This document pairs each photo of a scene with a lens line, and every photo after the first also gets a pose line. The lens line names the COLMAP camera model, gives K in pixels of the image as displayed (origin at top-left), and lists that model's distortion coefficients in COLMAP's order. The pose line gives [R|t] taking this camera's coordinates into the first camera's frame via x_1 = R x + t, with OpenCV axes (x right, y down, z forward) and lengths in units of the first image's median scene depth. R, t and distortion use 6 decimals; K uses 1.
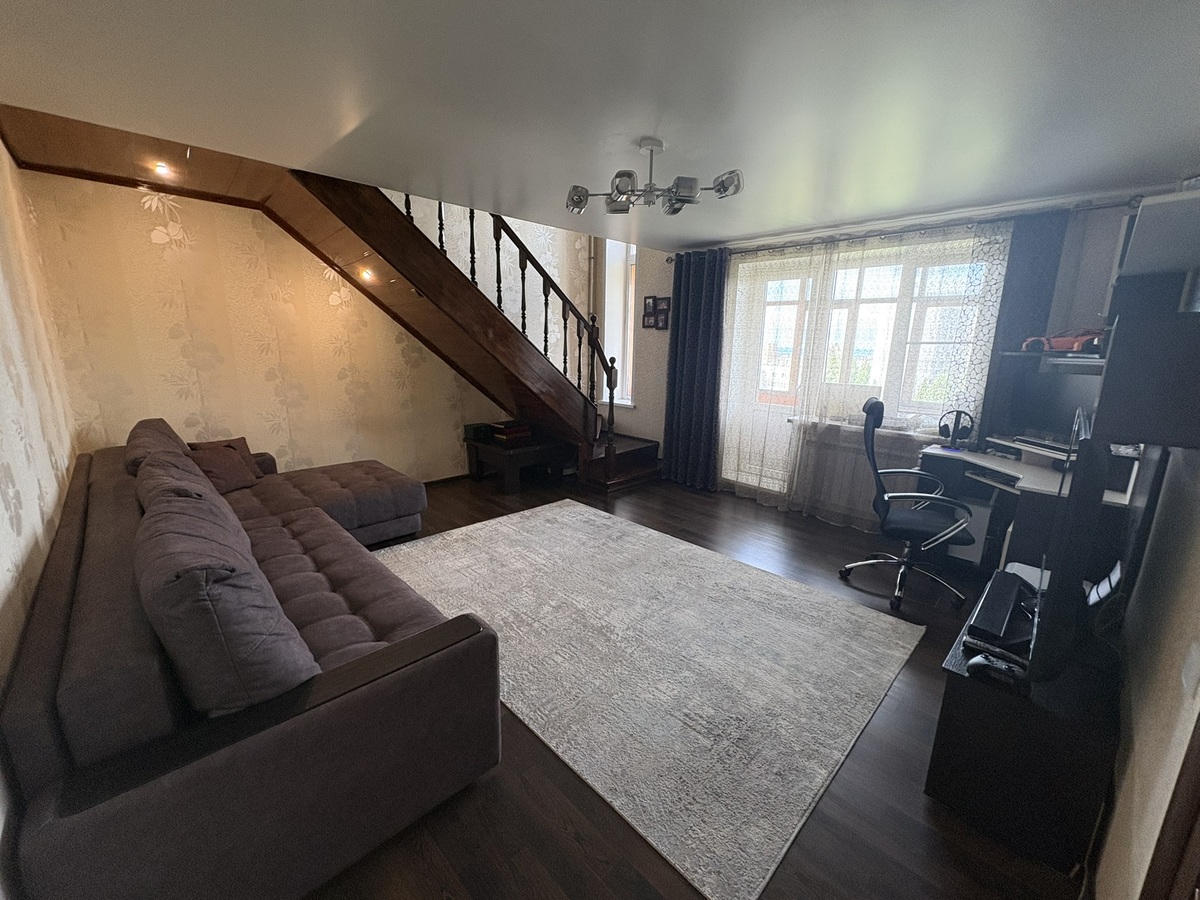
lens RADIAL K [[477.3, 0, 600.0], [0, 477.3, 450.0], [0, 0, 1]] dist [0.000842, 0.000258]
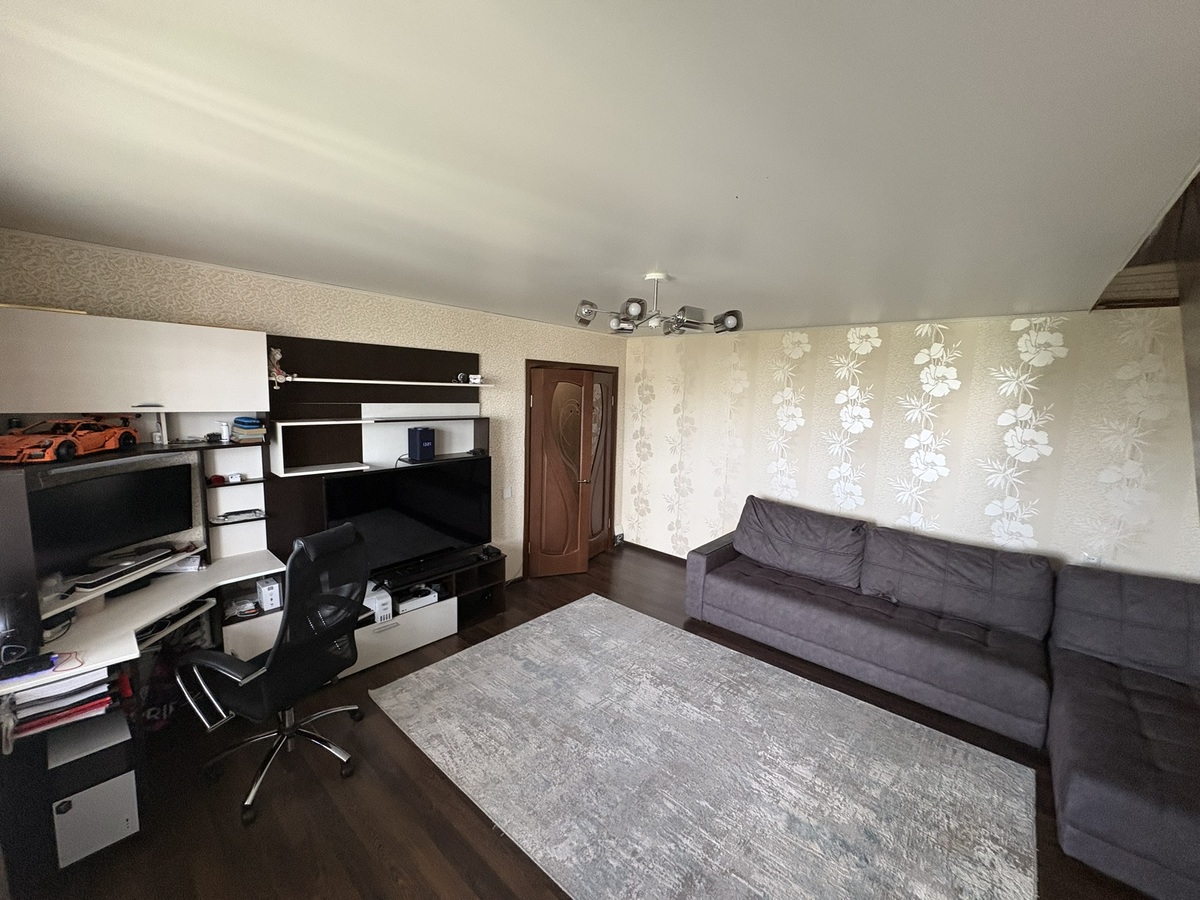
lens RADIAL K [[477.3, 0, 600.0], [0, 477.3, 450.0], [0, 0, 1]] dist [0.000842, 0.000258]
pose [[-0.995980, -0.046399, -0.076627, 0.259586], [-0.069662, 0.938964, 0.336889, -0.531928], [0.056318, 0.340873, -0.938421, 1.815065]]
